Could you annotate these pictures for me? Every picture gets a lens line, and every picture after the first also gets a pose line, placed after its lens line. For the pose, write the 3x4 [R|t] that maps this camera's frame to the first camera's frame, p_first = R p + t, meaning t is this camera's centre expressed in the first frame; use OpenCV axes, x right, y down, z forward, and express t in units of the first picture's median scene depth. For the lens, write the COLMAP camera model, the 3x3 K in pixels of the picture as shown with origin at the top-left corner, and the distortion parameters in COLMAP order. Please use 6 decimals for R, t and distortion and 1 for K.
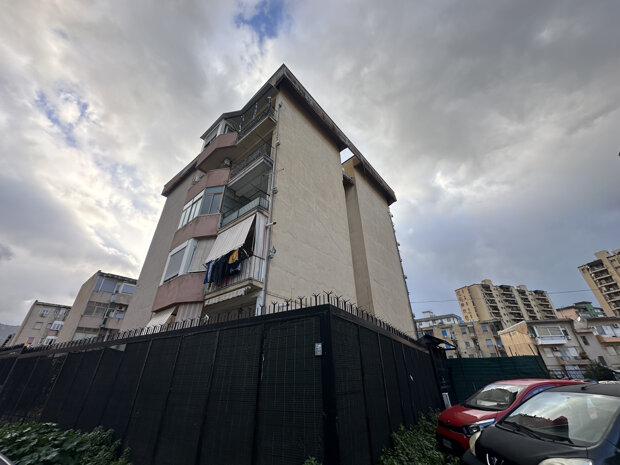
lens RADIAL K [[247.0, 0, 306.7], [0, 247.0, 232.9], [0, 0, 1]] dist [0.008967, -0.000064]
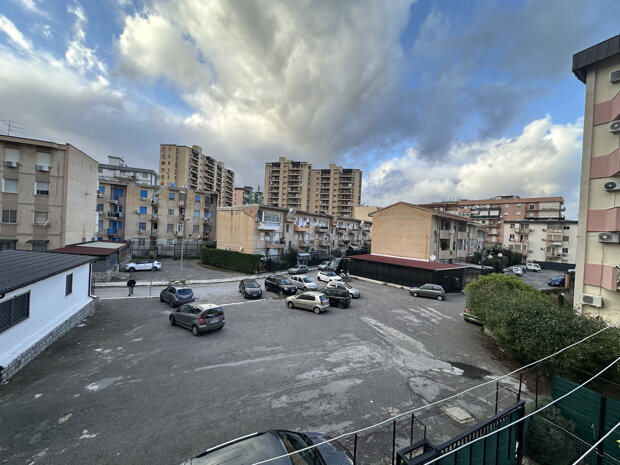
lens RADIAL K [[244.0, 0, 308.7], [0, 244.0, 244.0], [0, 0, 1]] dist [-0.002604, -0.000532]
pose [[0.410311, -0.010711, 0.911883, 0.073920], [-0.511878, 0.824849, 0.240013, 0.076221], [-0.754736, -0.565252, 0.332962, 0.221648]]
